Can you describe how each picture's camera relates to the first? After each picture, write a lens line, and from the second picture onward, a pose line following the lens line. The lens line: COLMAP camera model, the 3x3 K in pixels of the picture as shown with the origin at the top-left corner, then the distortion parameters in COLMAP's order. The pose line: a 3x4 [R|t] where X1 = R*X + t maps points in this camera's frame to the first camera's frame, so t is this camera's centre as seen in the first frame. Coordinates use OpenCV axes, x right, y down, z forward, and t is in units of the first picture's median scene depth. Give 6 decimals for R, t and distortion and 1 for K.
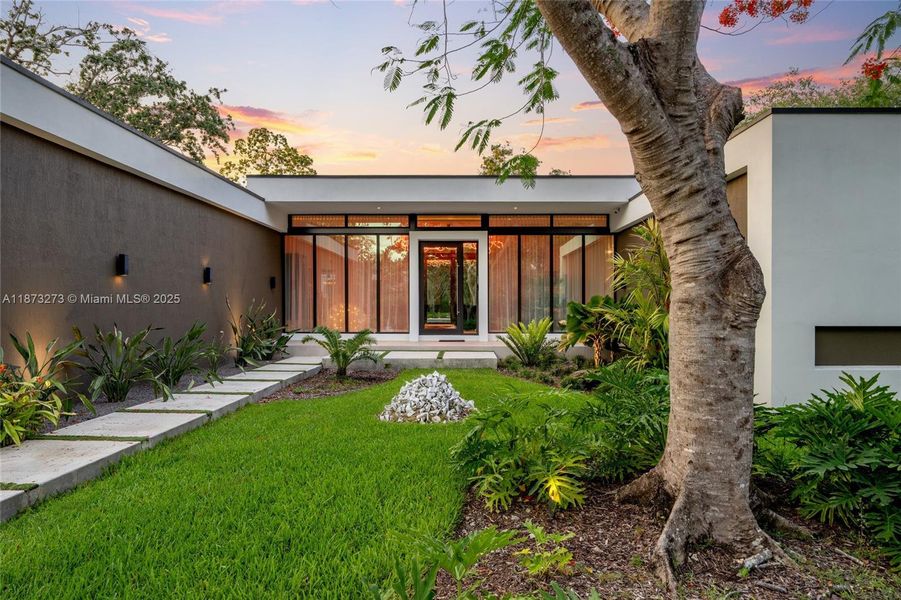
lens RADIAL K [[491.6, 0, 454.0], [0, 491.6, 296.8], [0, 0, 1]] dist [-0.001969, 0.004966]
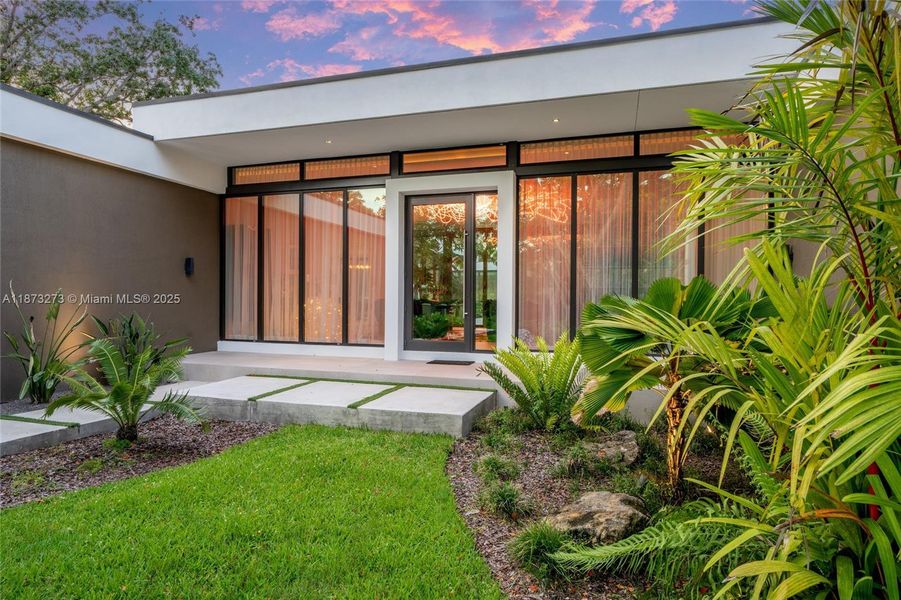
lens RADIAL K [[519.5, 0, 447.1], [0, 519.5, 300.9], [0, 0, 1]] dist [-0.010552, 0.002510]
pose [[0.957866, 0.005927, -0.287155, 0.164366], [-0.000096, 0.999794, 0.020318, 0.003932], [0.287216, -0.019434, 0.957669, 0.396673]]
